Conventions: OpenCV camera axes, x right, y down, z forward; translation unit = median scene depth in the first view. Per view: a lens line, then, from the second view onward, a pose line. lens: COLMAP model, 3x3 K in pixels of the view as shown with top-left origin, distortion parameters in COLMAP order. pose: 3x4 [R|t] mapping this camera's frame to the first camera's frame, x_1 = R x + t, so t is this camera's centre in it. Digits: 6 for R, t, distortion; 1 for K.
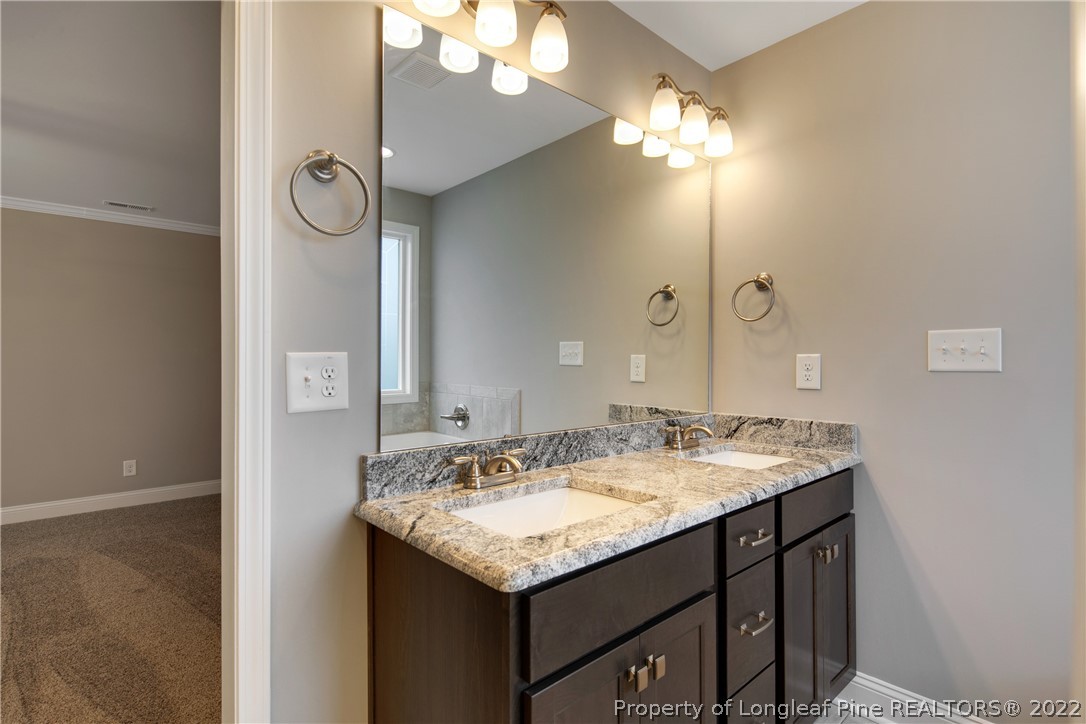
lens RADIAL K [[528.4, 0, 536.9], [0, 528.4, 355.2], [0, 0, 1]] dist [-0.002354, -0.000441]
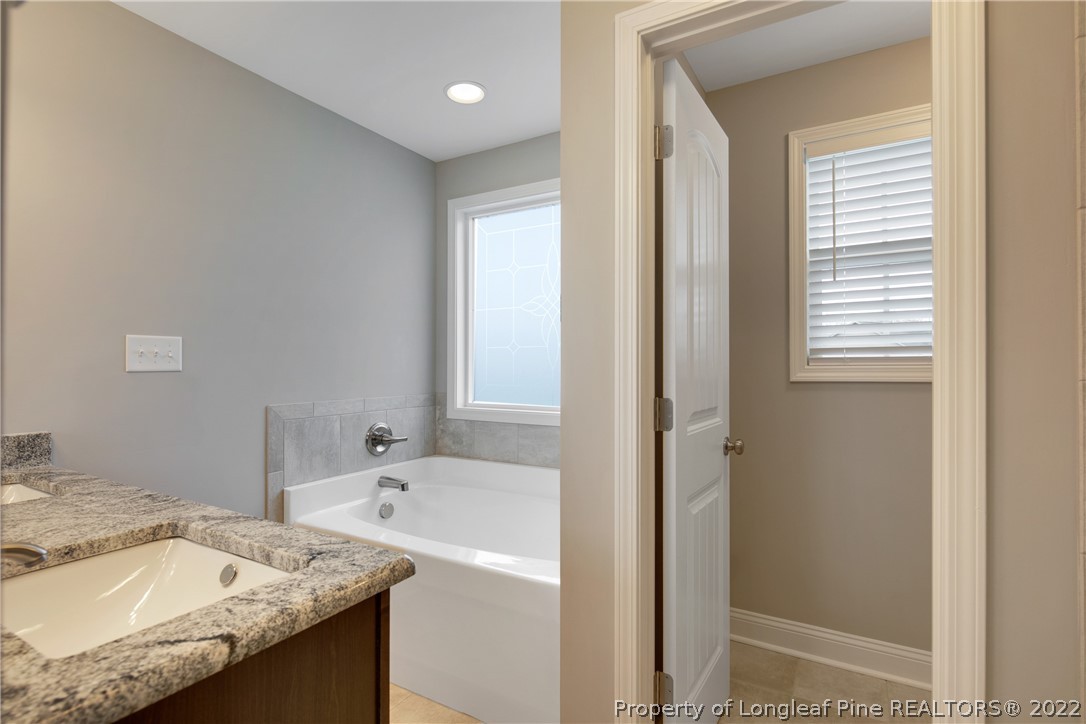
lens RADIAL K [[528.4, 0, 536.9], [0, 528.4, 355.2], [0, 0, 1]] dist [-0.002354, -0.000441]
pose [[-0.303617, 0.014866, 0.952678, -0.869334], [-0.011368, 0.999751, -0.019224, 0.010995], [-0.952726, -0.016667, -0.303373, 0.806278]]
